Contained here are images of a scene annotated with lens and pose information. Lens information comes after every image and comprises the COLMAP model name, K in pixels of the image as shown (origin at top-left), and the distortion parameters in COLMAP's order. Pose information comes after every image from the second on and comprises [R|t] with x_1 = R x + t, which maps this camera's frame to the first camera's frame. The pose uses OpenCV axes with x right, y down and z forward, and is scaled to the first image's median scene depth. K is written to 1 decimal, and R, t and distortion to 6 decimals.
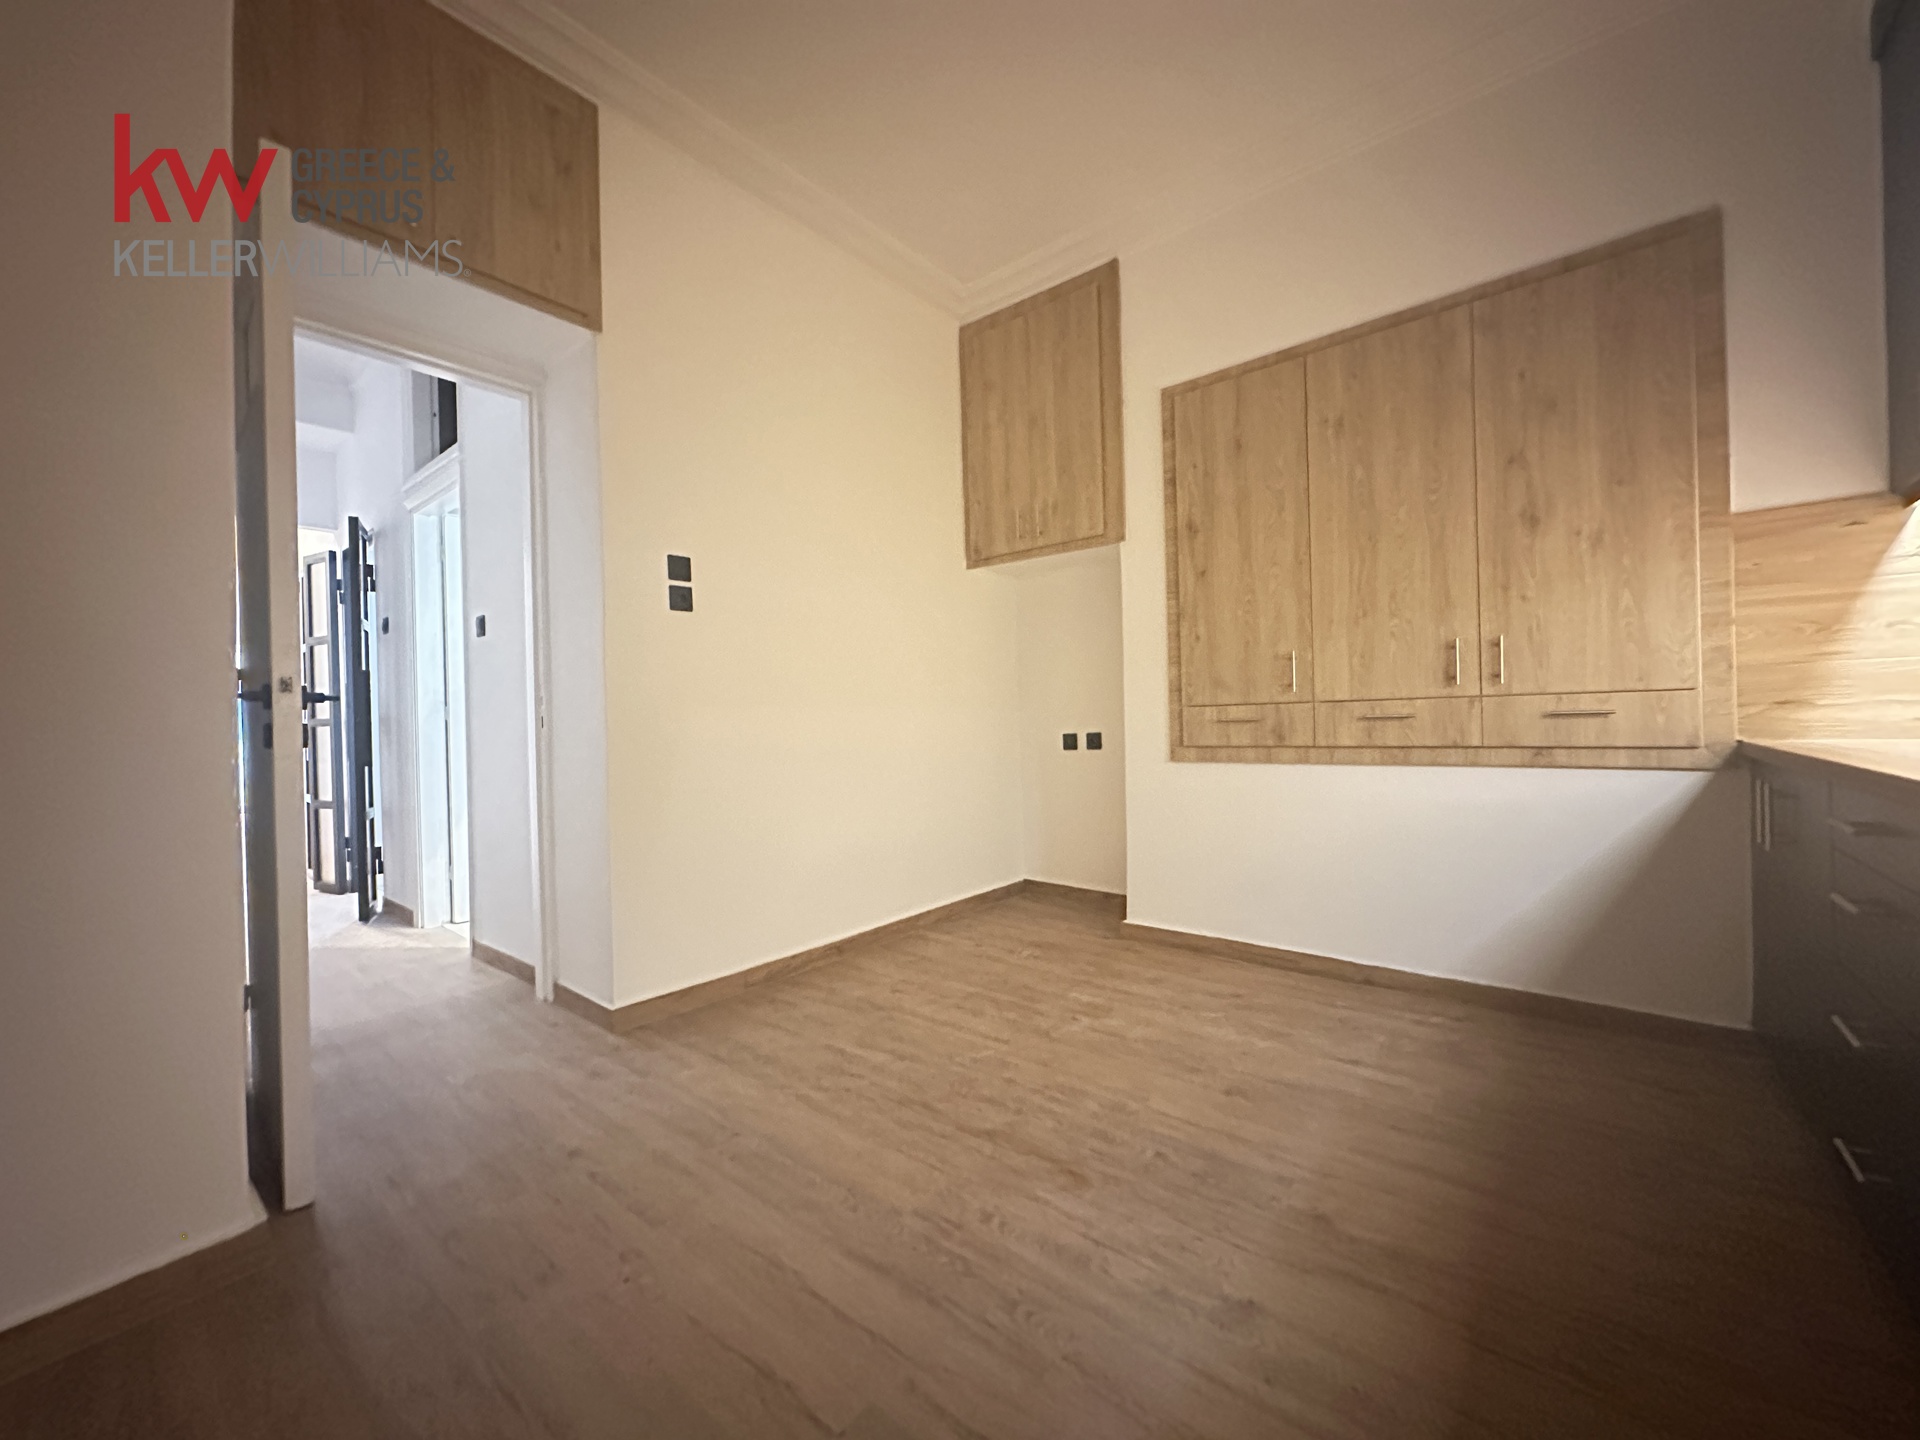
lens RADIAL K [[764.2, 0, 960.0], [0, 764.2, 720.0], [0, 0, 1]] dist [0.003551, 0.000149]
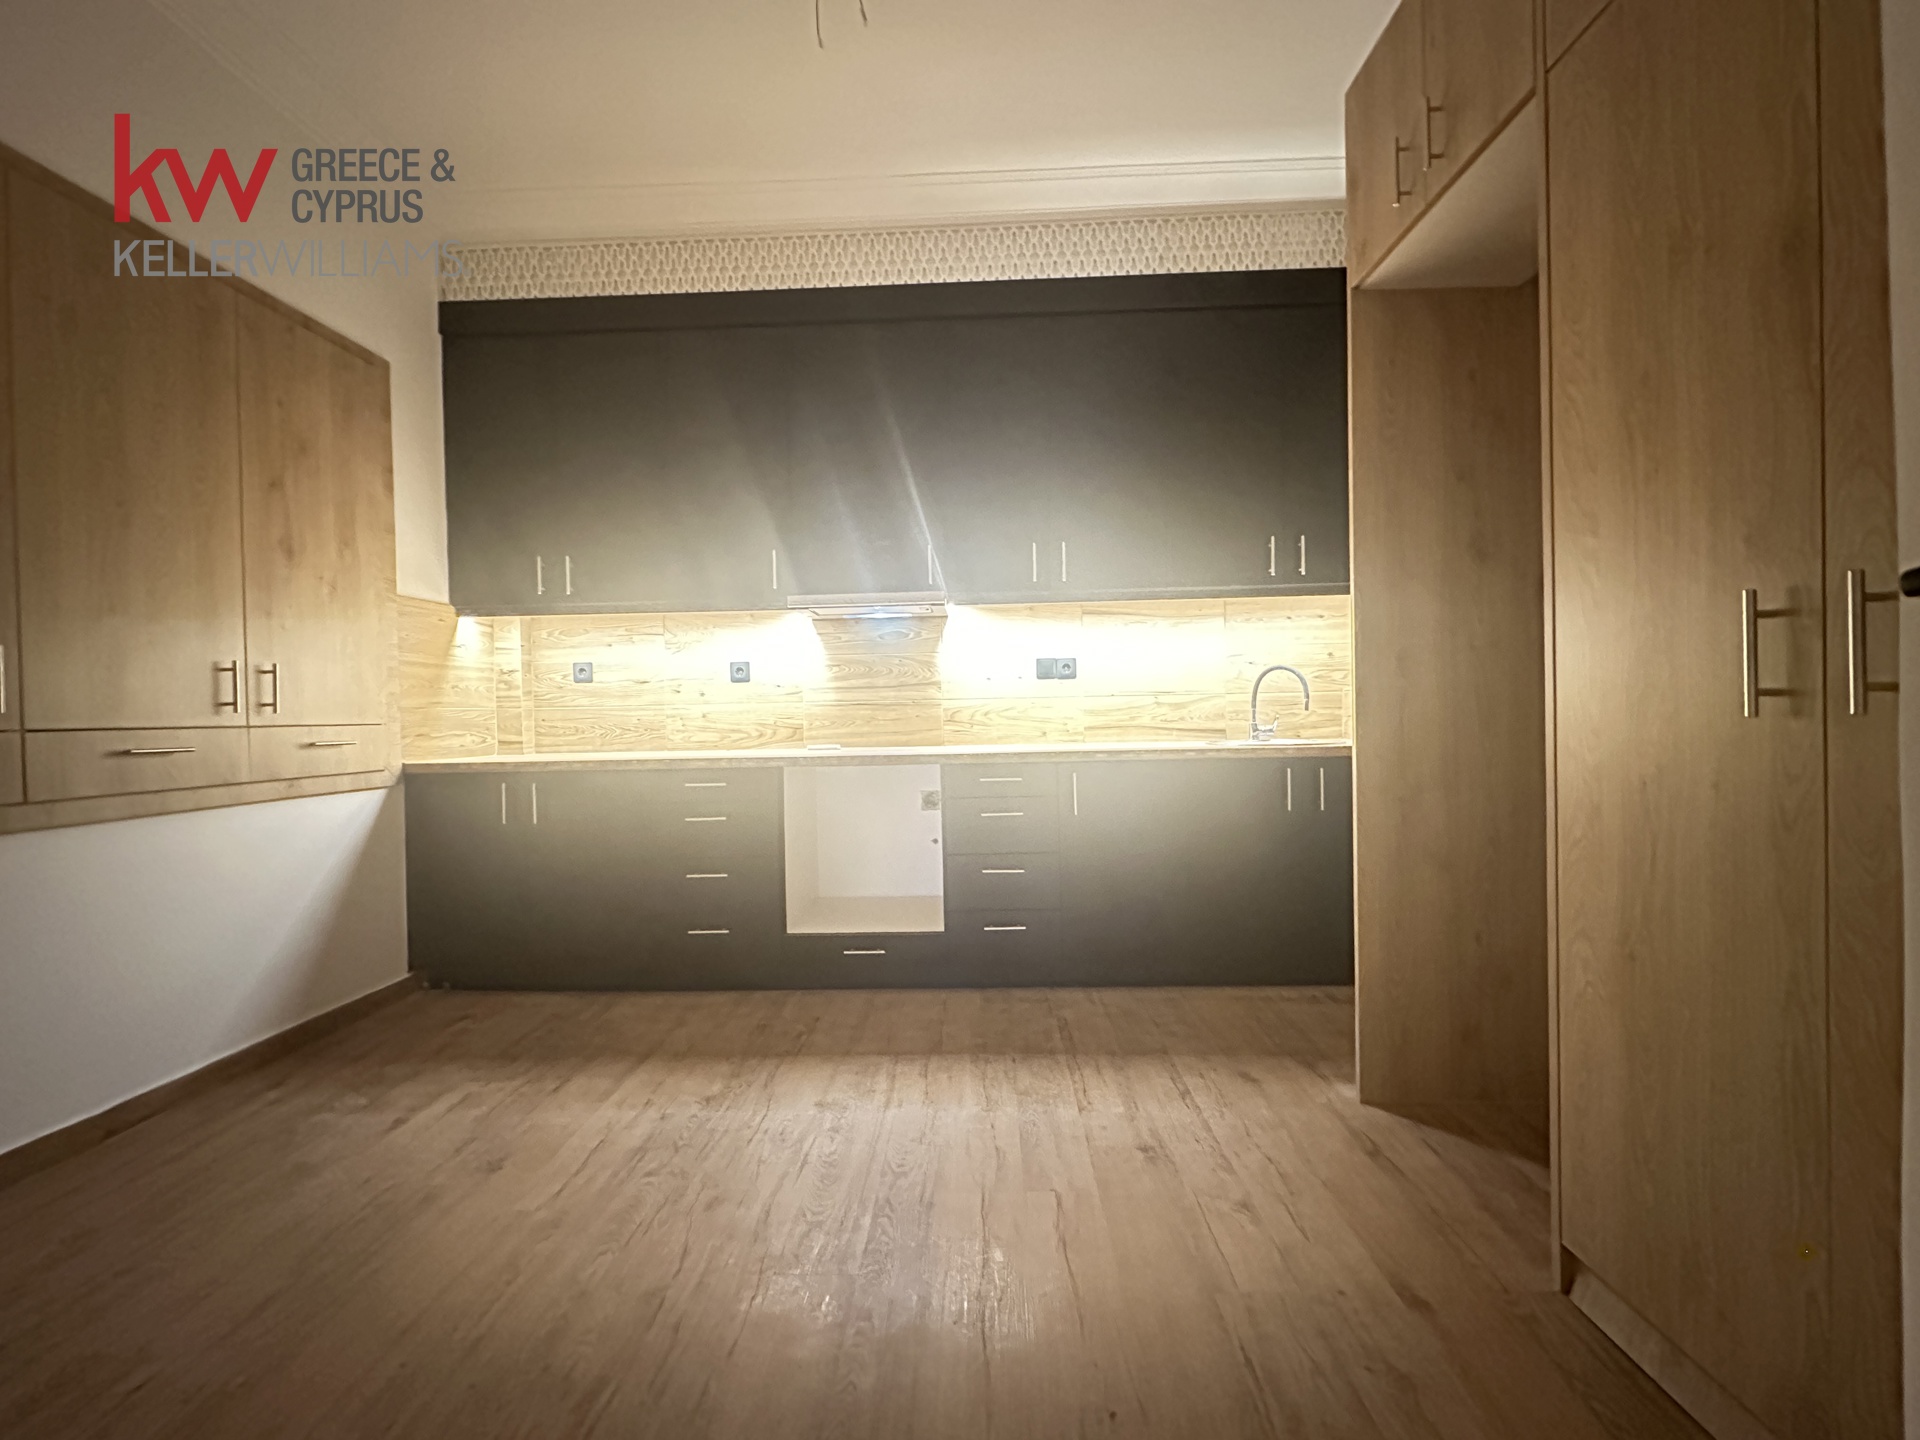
lens RADIAL K [[764.2, 0, 960.0], [0, 764.2, 720.0], [0, 0, 1]] dist [0.003551, 0.000149]
pose [[-0.607016, 0.032203, 0.794037, -0.609725], [0.033357, 0.999330, -0.015029, 0.003341], [-0.793989, 0.017364, -0.607684, 0.974693]]
